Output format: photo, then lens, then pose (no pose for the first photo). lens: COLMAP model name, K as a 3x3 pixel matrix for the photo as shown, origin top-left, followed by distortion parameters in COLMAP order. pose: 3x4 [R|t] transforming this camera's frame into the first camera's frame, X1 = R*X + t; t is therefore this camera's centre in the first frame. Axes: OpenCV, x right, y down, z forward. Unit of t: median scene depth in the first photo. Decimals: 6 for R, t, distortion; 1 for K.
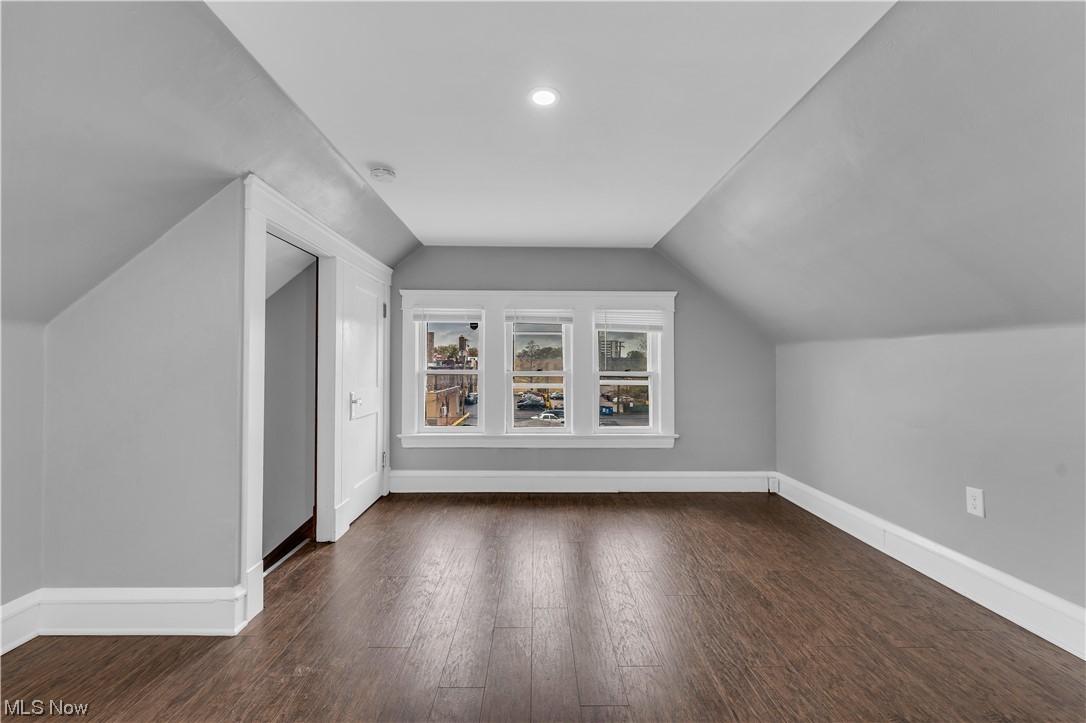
lens RADIAL K [[444.8, 0, 543.4], [0, 444.8, 363.3], [0, 0, 1]] dist [0.002742, -0.000731]
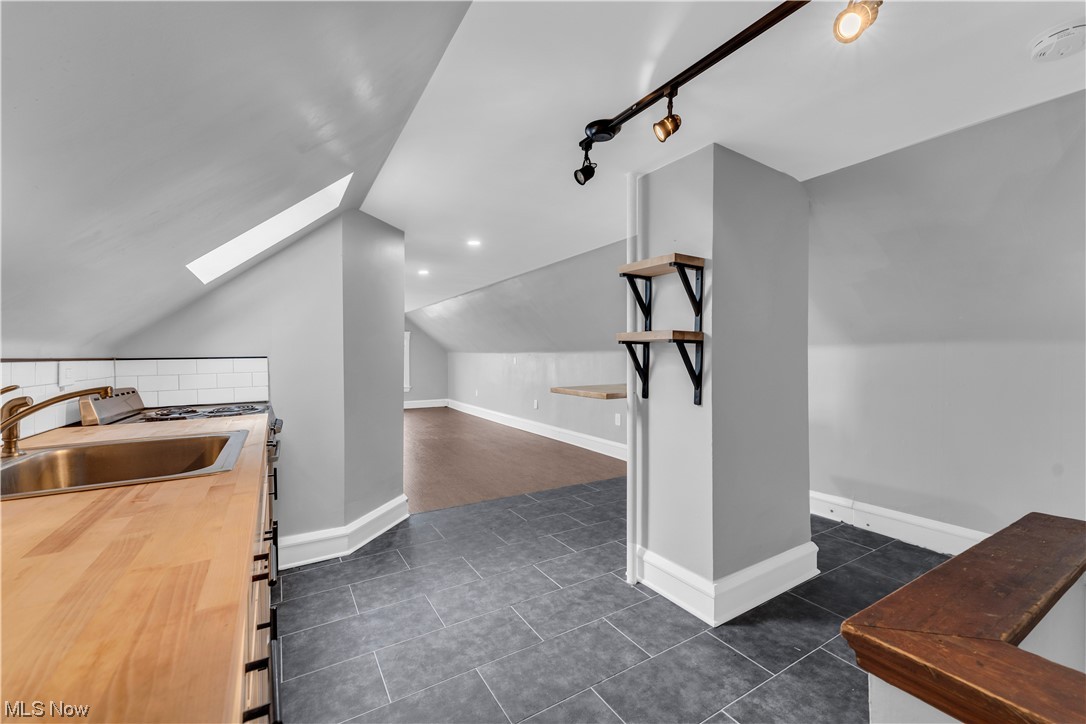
lens RADIAL K [[444.8, 0, 540.4], [0, 444.8, 363.0], [0, 0, 1]] dist [0.002742, -0.000731]
pose [[0.869042, -0.007270, 0.494685, -0.738649], [-0.006333, 0.999647, 0.025818, -0.109876], [-0.494698, -0.025570, 0.868689, -3.685453]]
